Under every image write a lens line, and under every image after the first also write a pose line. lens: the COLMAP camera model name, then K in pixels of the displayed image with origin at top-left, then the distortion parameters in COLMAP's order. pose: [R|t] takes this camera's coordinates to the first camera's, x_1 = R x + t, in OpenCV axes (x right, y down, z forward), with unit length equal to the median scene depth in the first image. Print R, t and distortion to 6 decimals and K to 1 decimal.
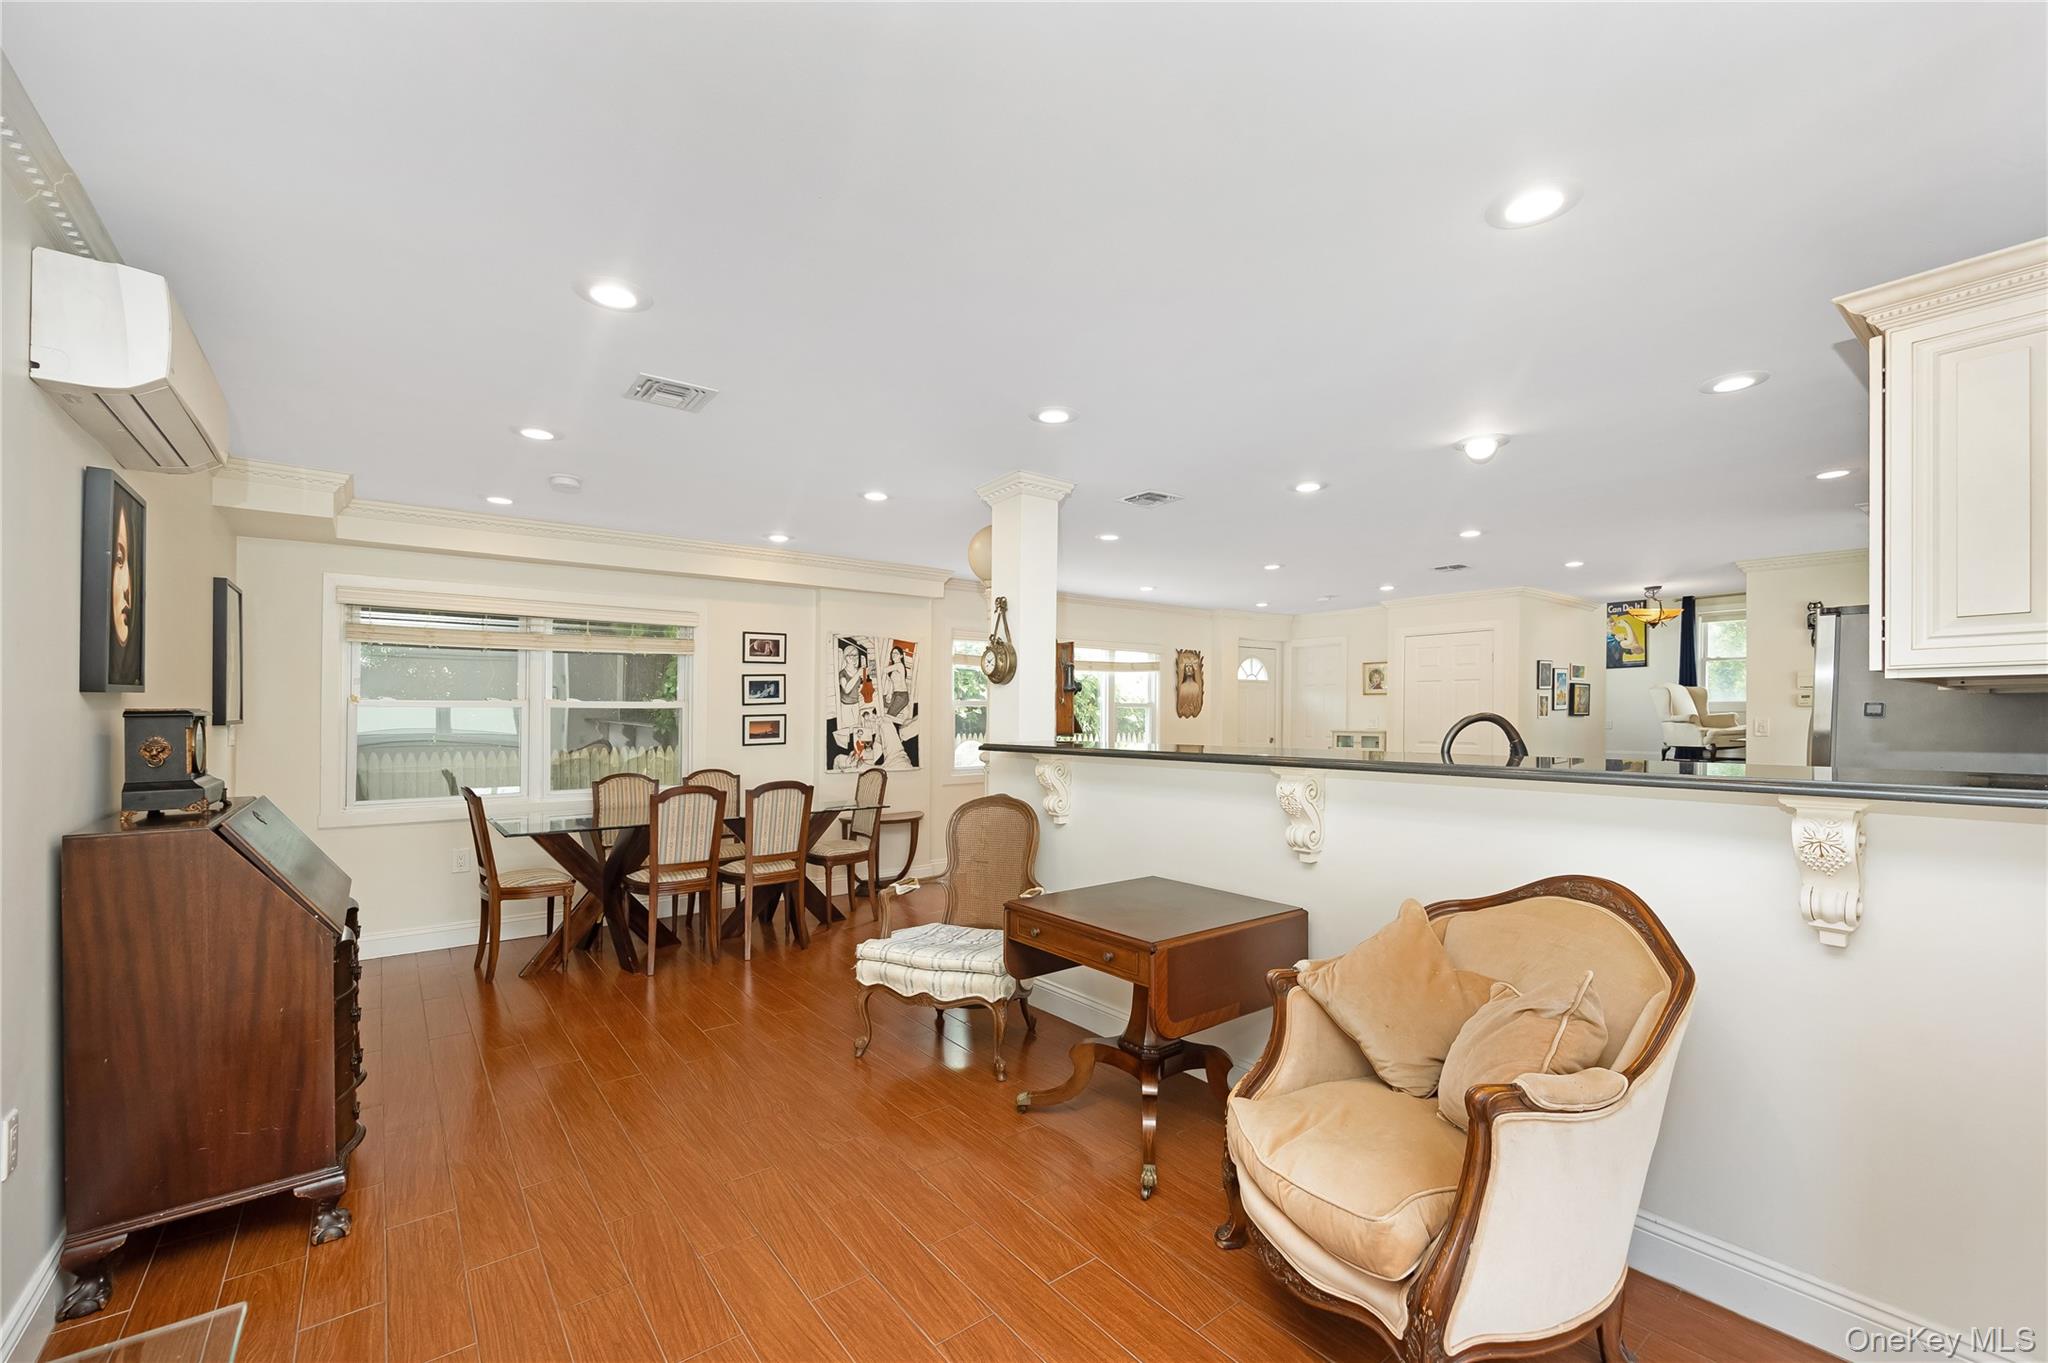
lens RADIAL K [[818.1, 0, 1025.8], [0, 818.1, 705.6], [0, 0, 1]] dist [-0.003280, 0.000771]
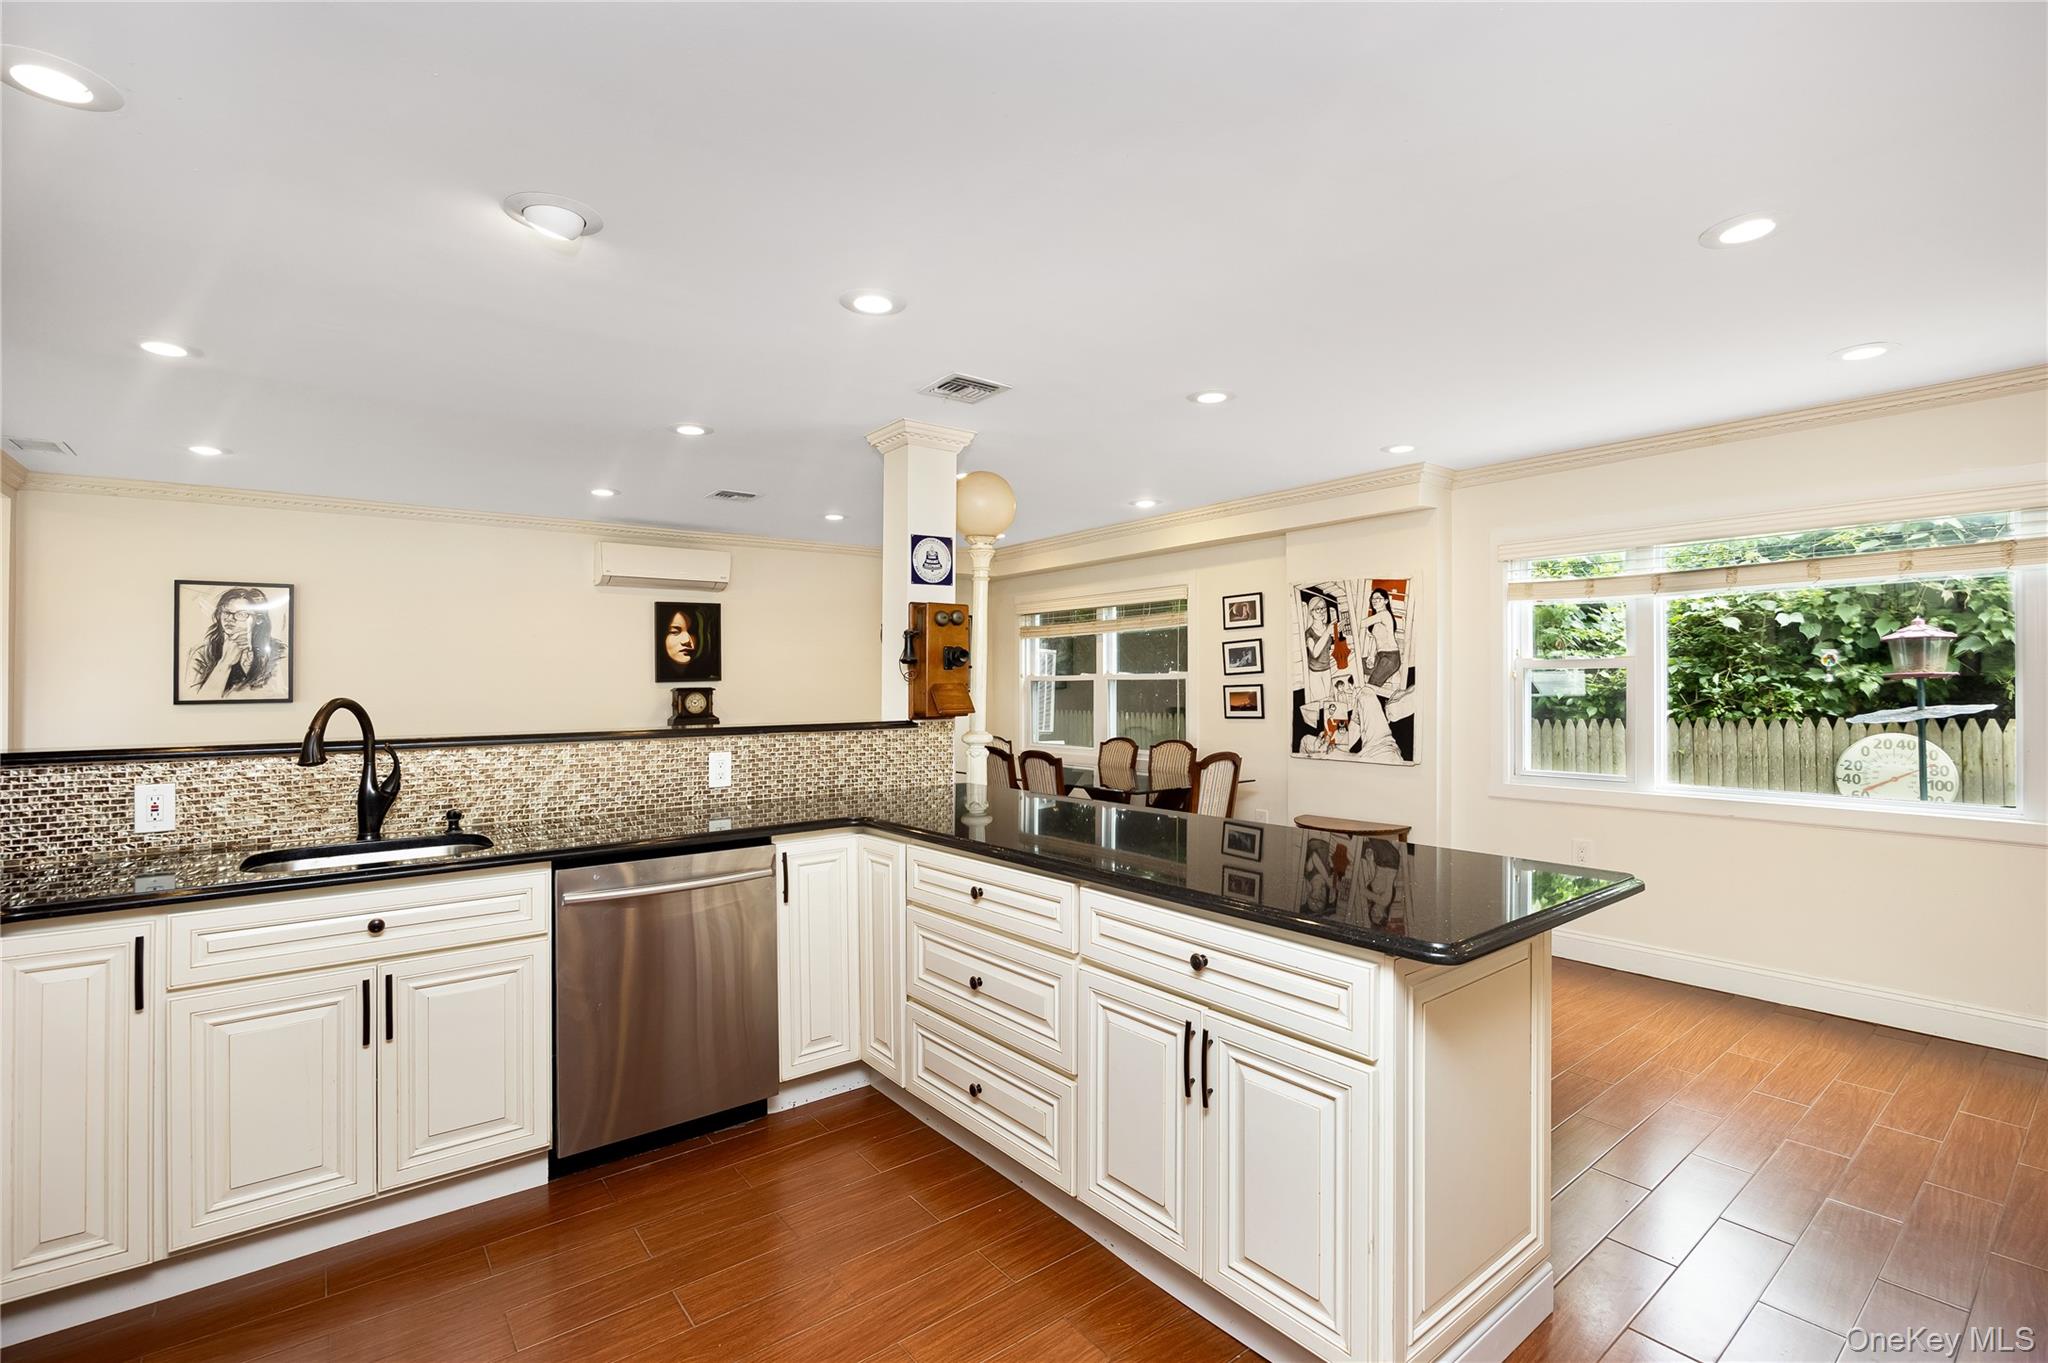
lens RADIAL K [[923.9, 0, 1037.9], [0, 923.9, 673.4], [0, 0, 1]] dist [-0.020443, 0.000297]
pose [[0.005118, -0.010778, -0.999929, 0.659616], [0.019619, 0.999751, -0.010675, 0.004284], [0.999794, -0.019563, 0.005328, 0.718522]]
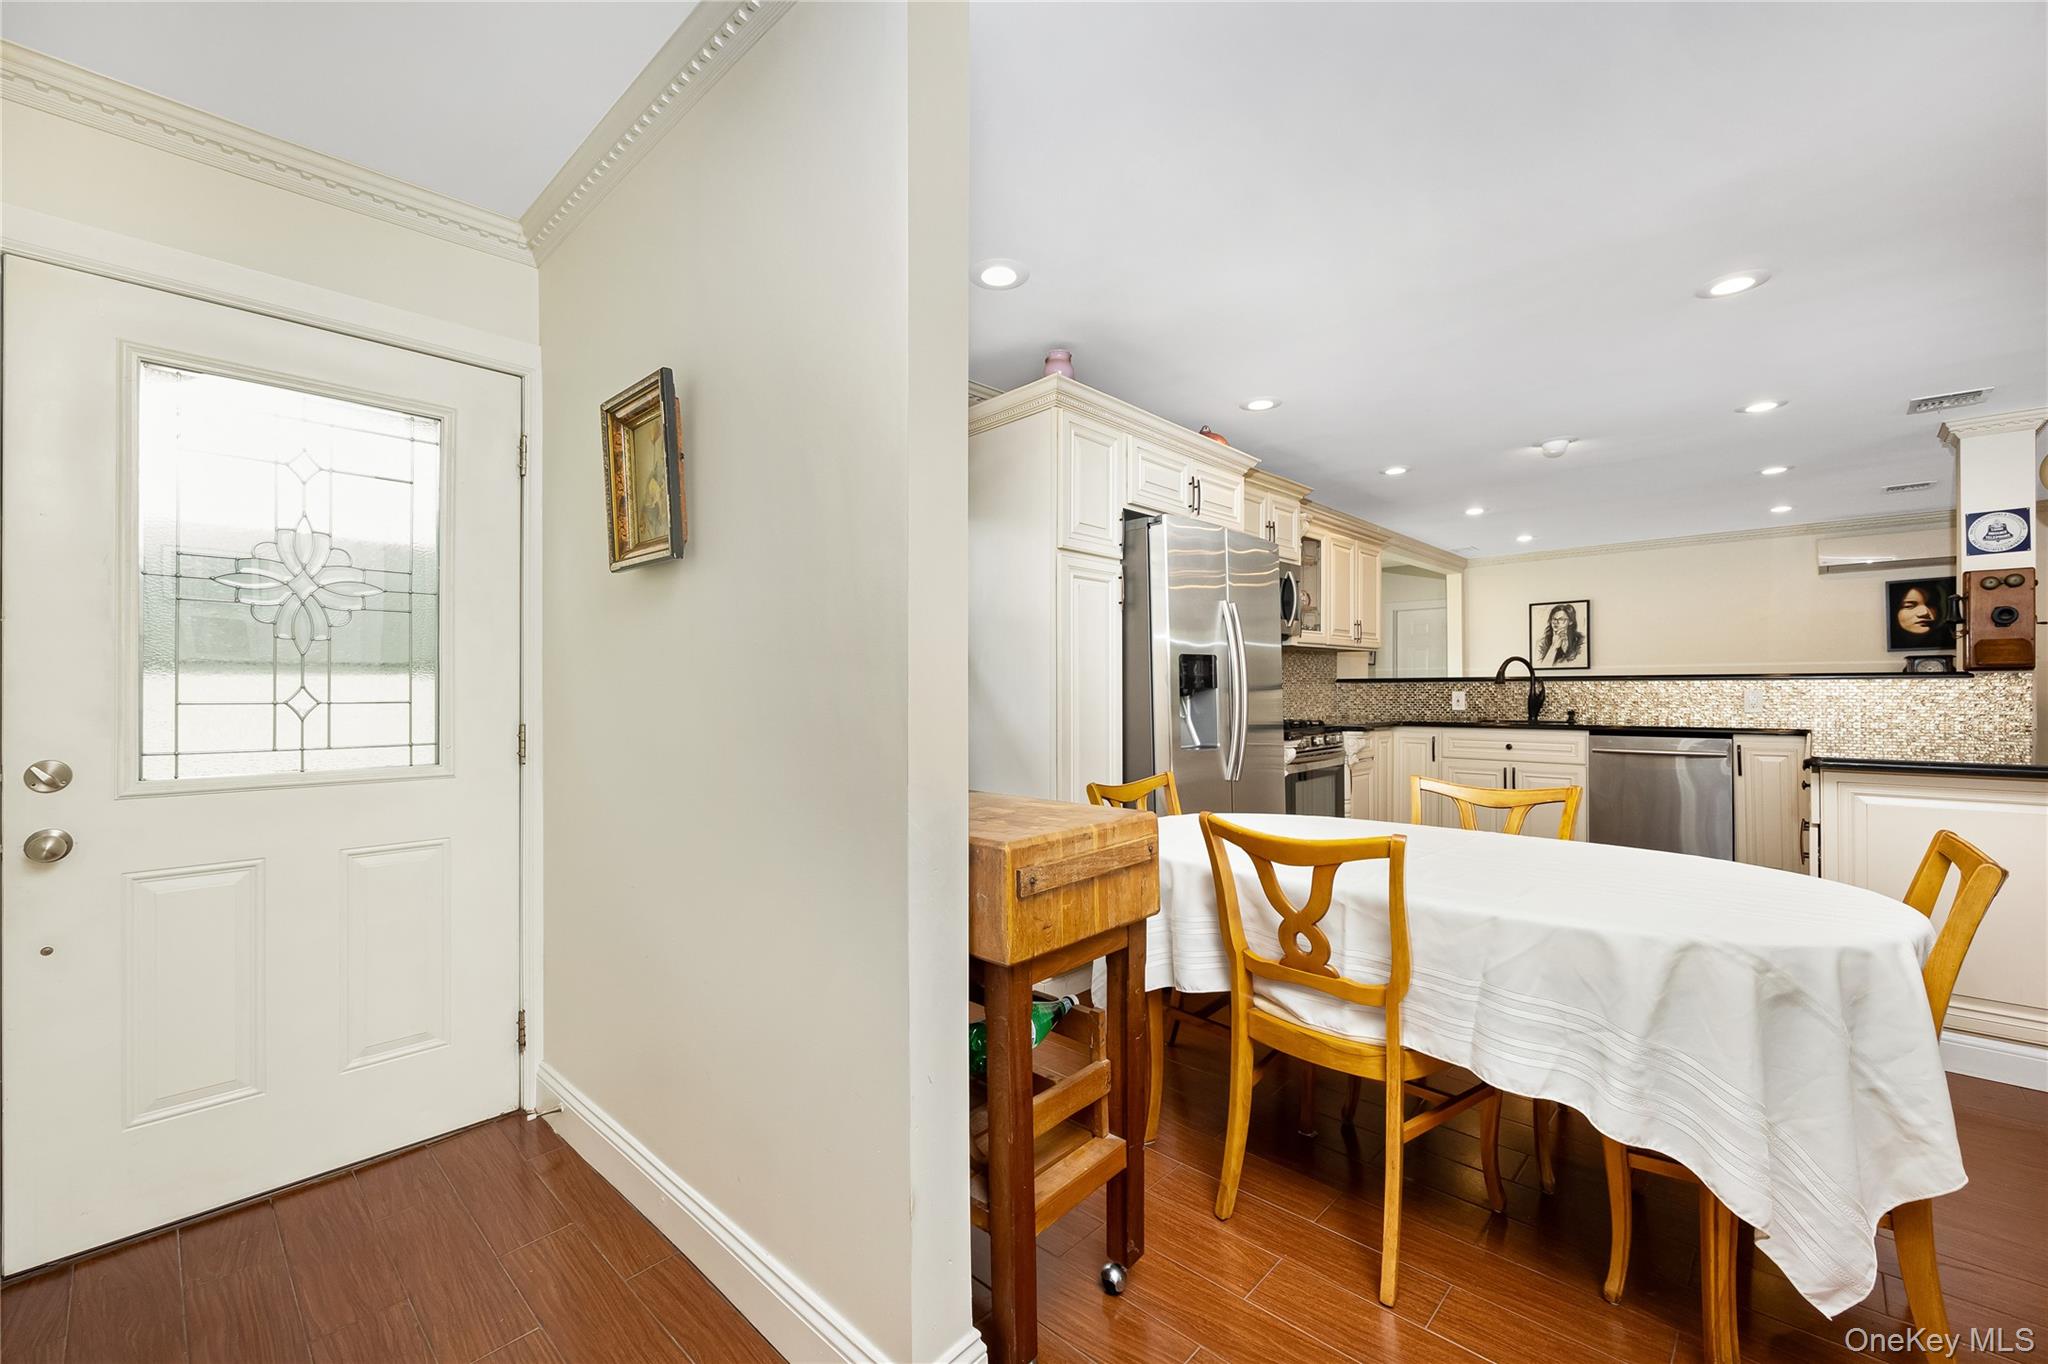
lens RADIAL K [[818.1, 0, 1025.2], [0, 818.1, 685.6], [0, 0, 1]] dist [-0.003280, 0.000771]
pose [[-0.989720, 0.008204, -0.142781, 0.867277], [0.009660, 0.999908, -0.009510, 0.036877], [0.142689, -0.010791, -0.989709, 1.158839]]
